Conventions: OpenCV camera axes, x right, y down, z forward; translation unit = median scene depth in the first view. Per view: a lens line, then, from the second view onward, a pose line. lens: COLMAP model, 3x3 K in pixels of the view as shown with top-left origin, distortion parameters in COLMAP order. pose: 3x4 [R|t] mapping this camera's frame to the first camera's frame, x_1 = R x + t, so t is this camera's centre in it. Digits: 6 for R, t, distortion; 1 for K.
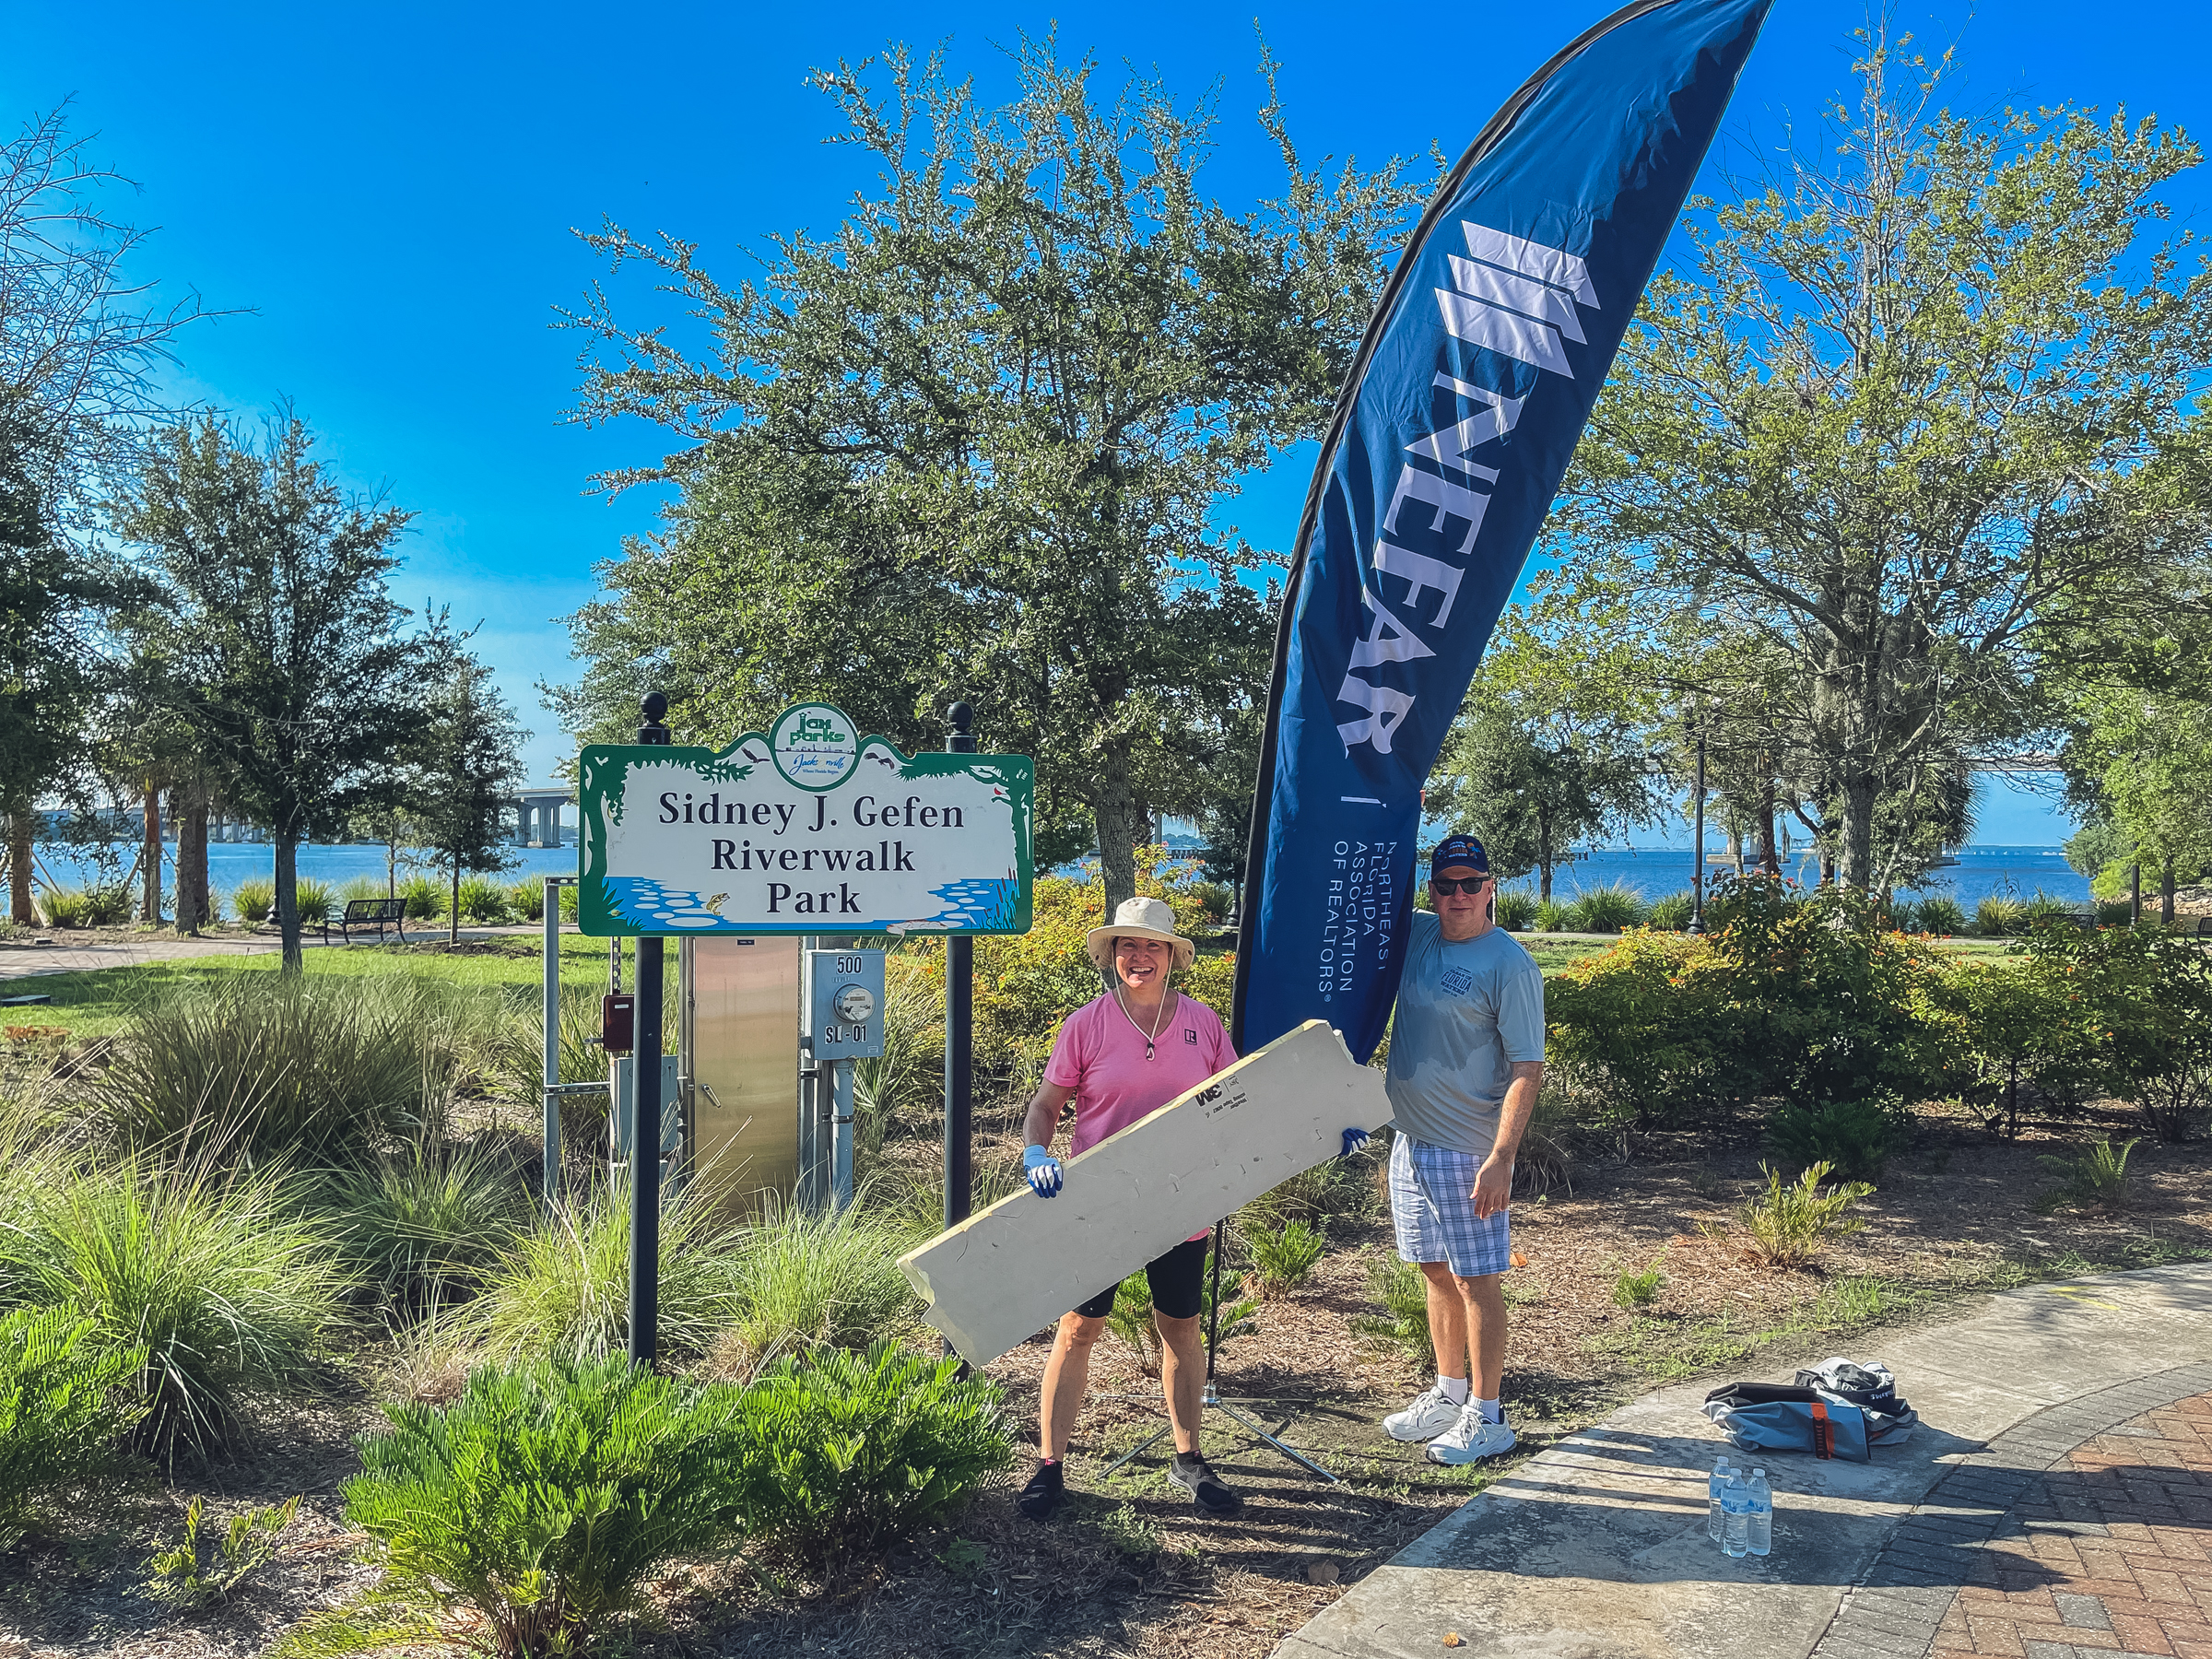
lens RADIAL K [[1705.1, 0, 1110.6], [0, 1705.1, 863.9], [0, 0, 1]] dist [-0.029610, 0.030707]
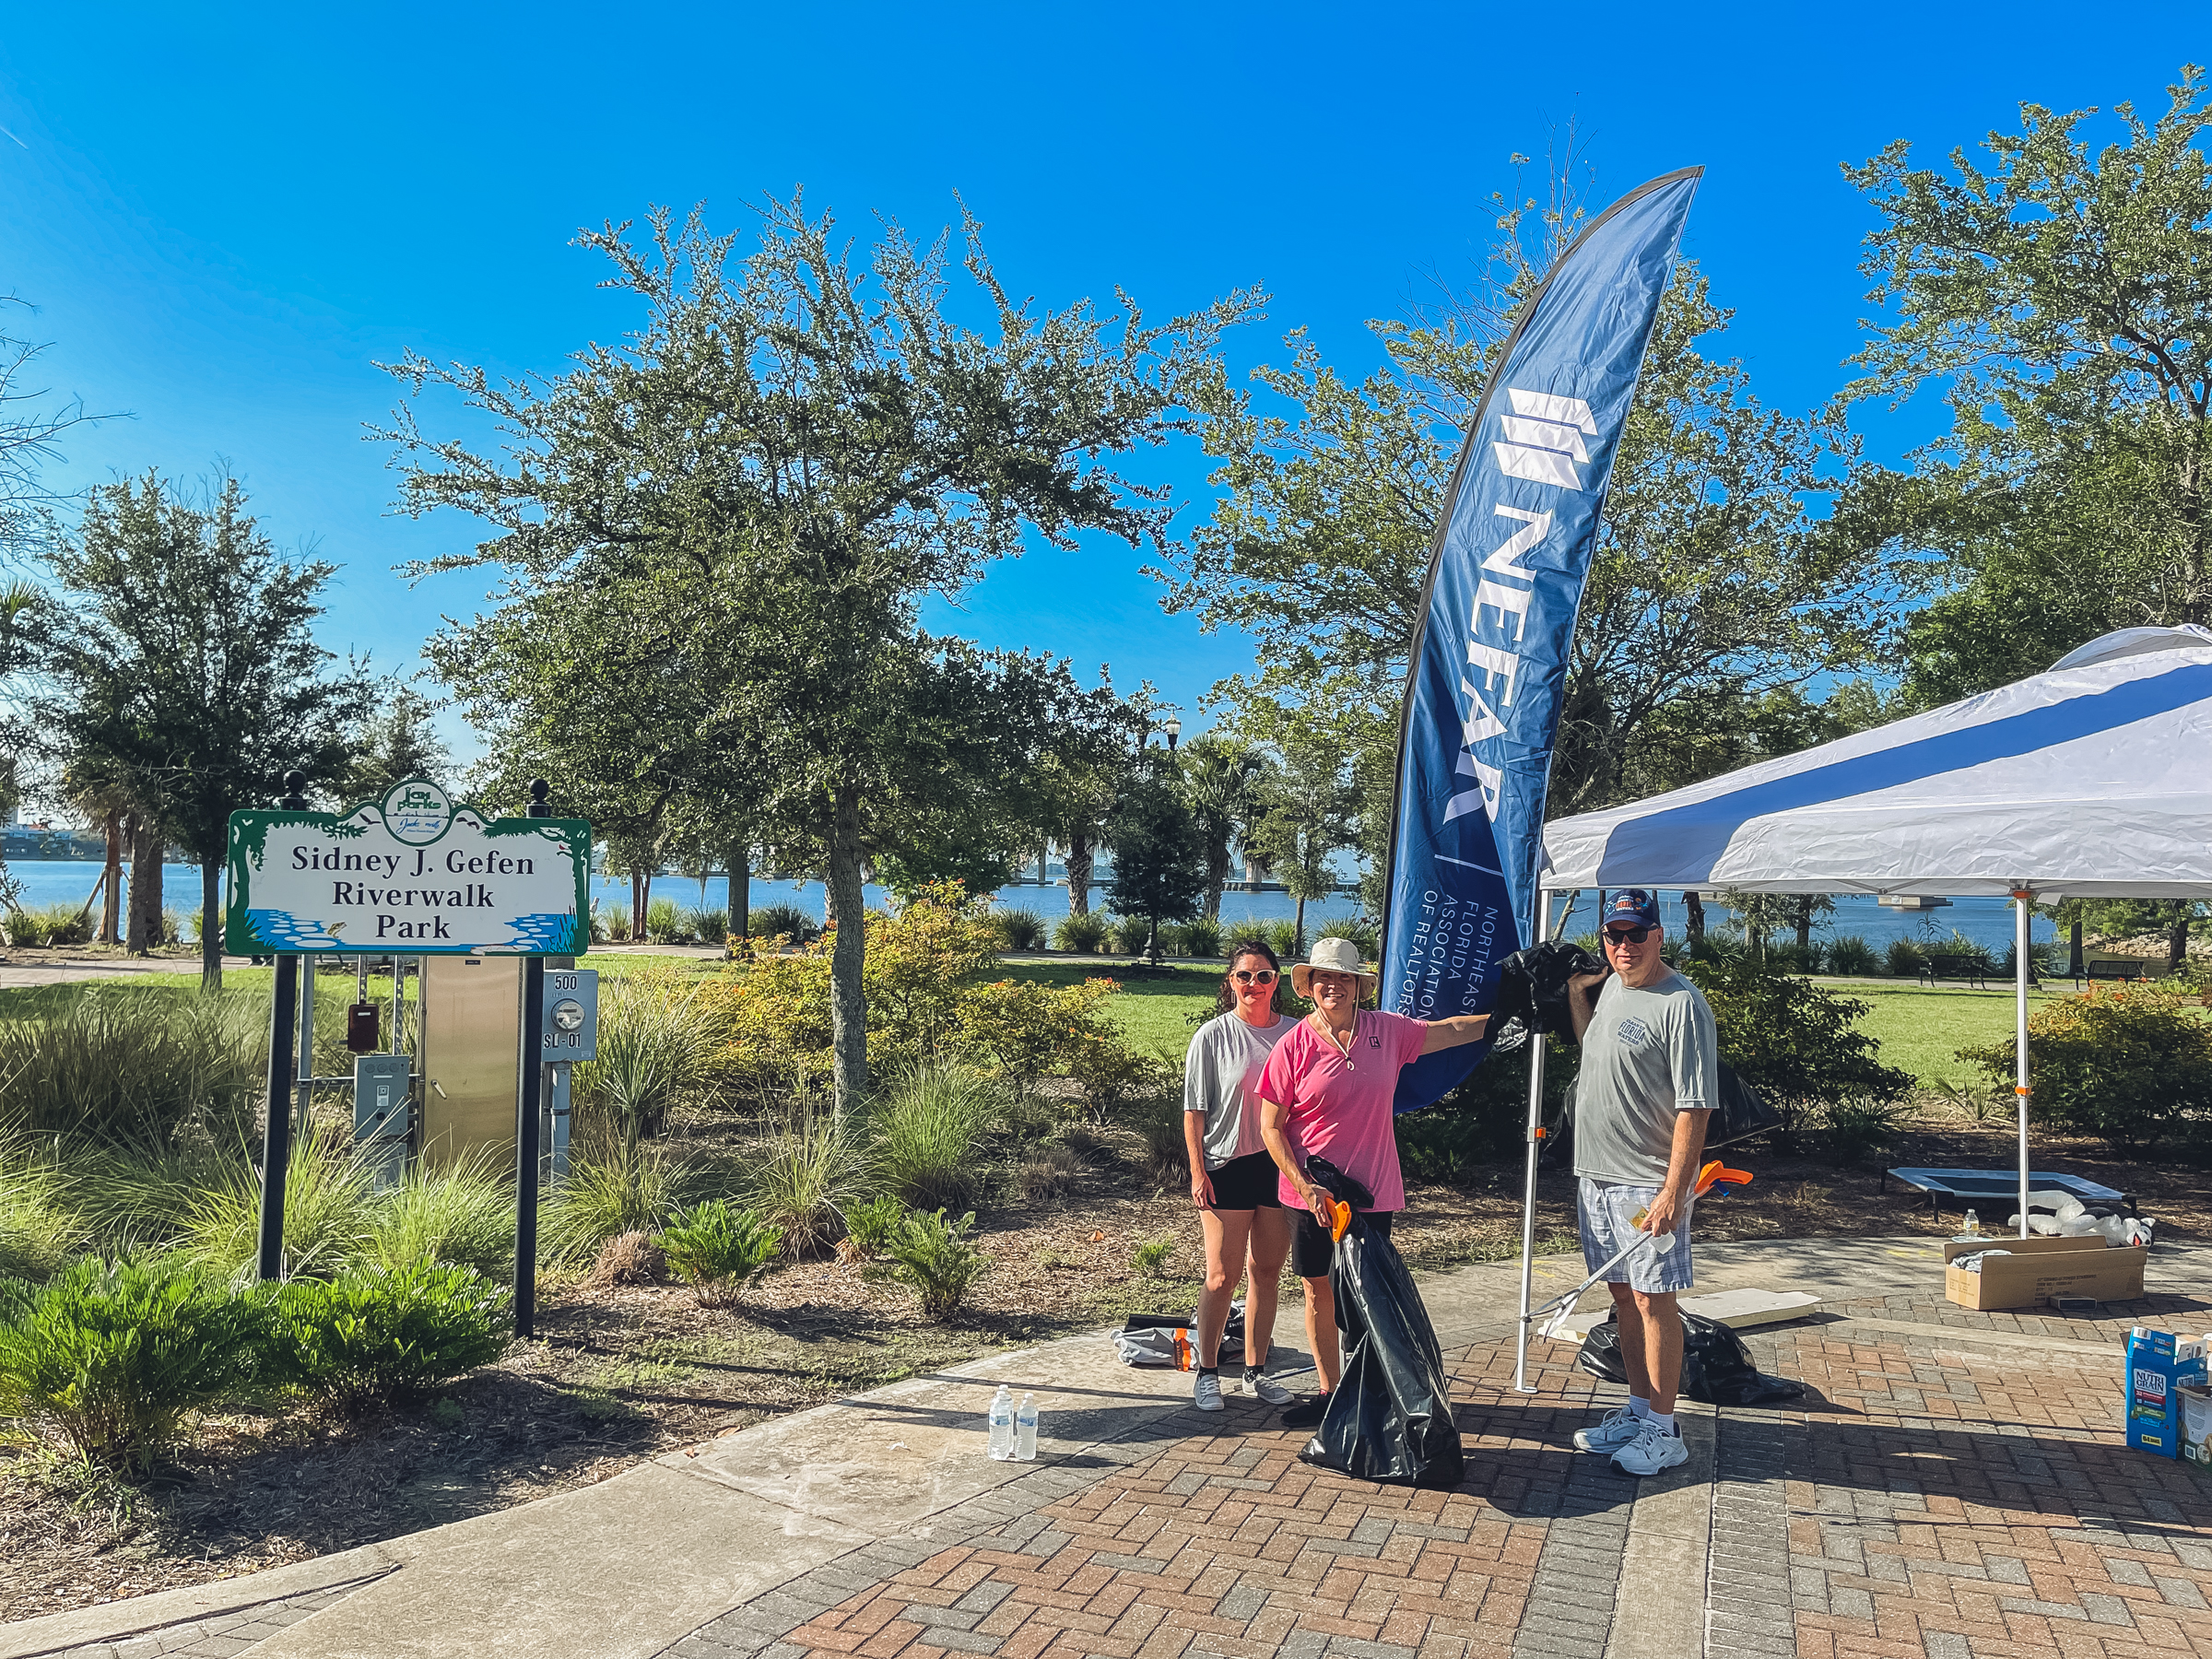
lens RADIAL K [[1705.1, 0, 1106.6], [0, 1705.1, 833.2], [0, 0, 1]] dist [-0.029610, 0.030707]
pose [[0.999929, 0.011162, -0.004066, 0.087249], [-0.011302, 0.999285, -0.036074, -0.002623], [0.003661, 0.036117, 0.999341, -0.074873]]
